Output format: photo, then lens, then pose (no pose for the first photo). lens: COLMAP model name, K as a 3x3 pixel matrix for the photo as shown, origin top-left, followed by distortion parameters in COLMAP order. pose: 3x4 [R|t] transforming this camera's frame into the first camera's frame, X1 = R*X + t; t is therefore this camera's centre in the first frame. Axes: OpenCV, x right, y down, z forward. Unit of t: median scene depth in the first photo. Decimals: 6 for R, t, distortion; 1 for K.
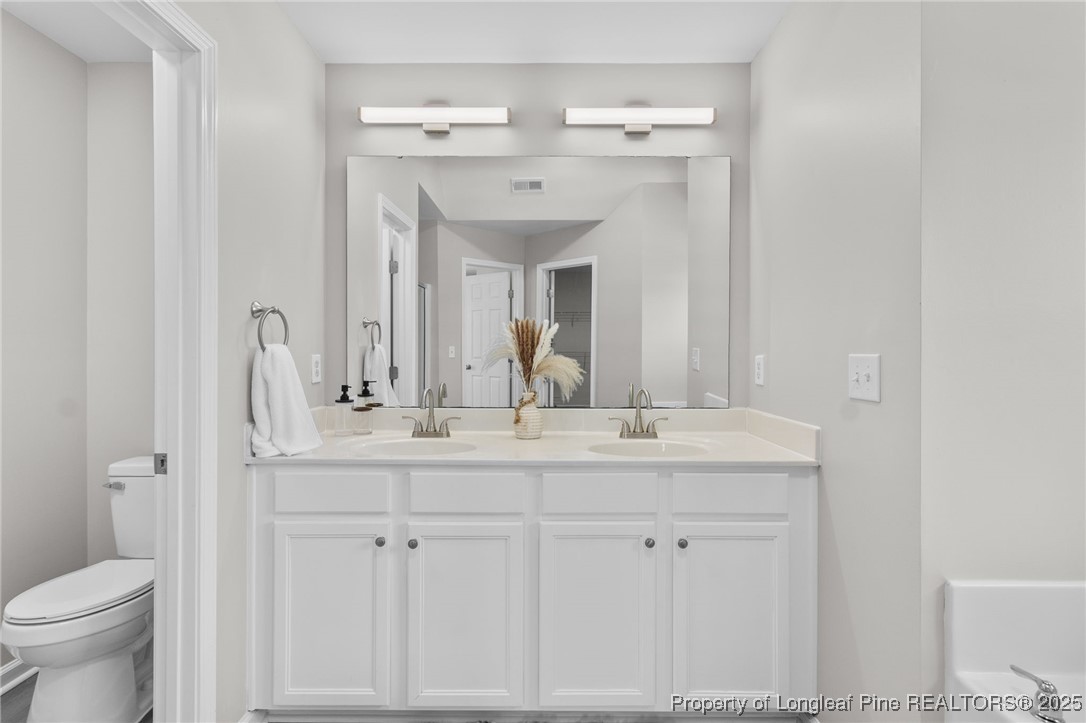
lens RADIAL K [[506.3, 0, 544.2], [0, 506.3, 346.9], [0, 0, 1]] dist [0.003441, 0.000798]
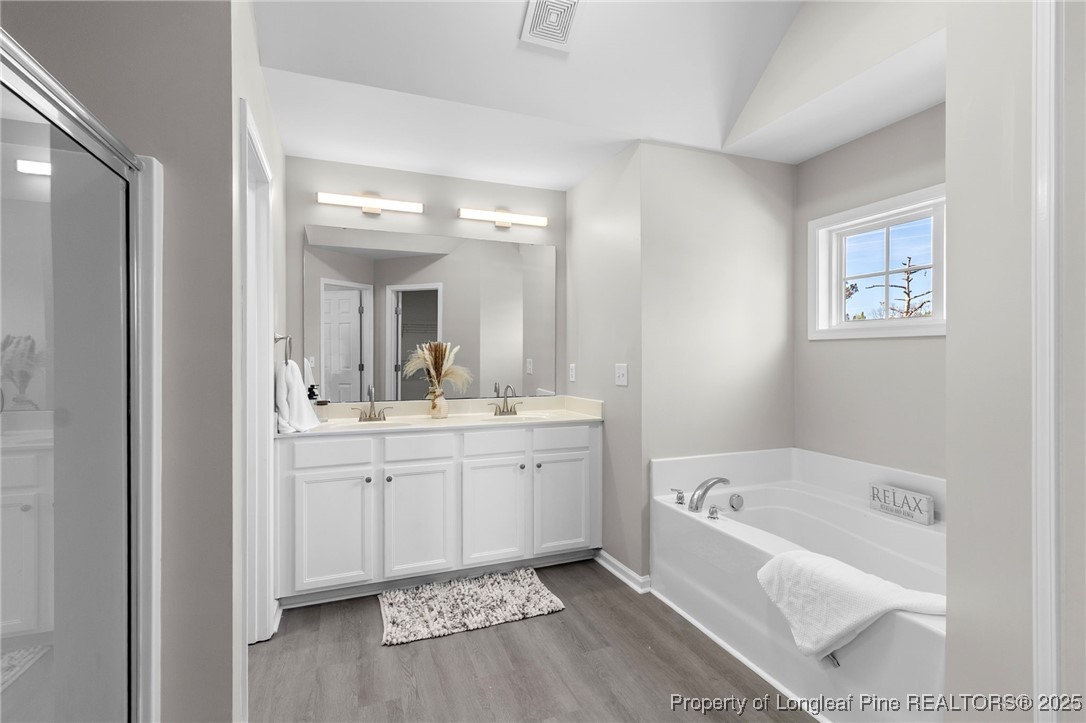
lens RADIAL K [[506.3, 0, 544.2], [0, 506.3, 346.9], [0, 0, 1]] dist [0.003441, 0.000798]
pose [[0.926920, 0.004419, 0.375234, -0.319899], [0.000720, 0.999908, -0.013555, -0.019633], [-0.375259, 0.012835, 0.926831, -0.579666]]
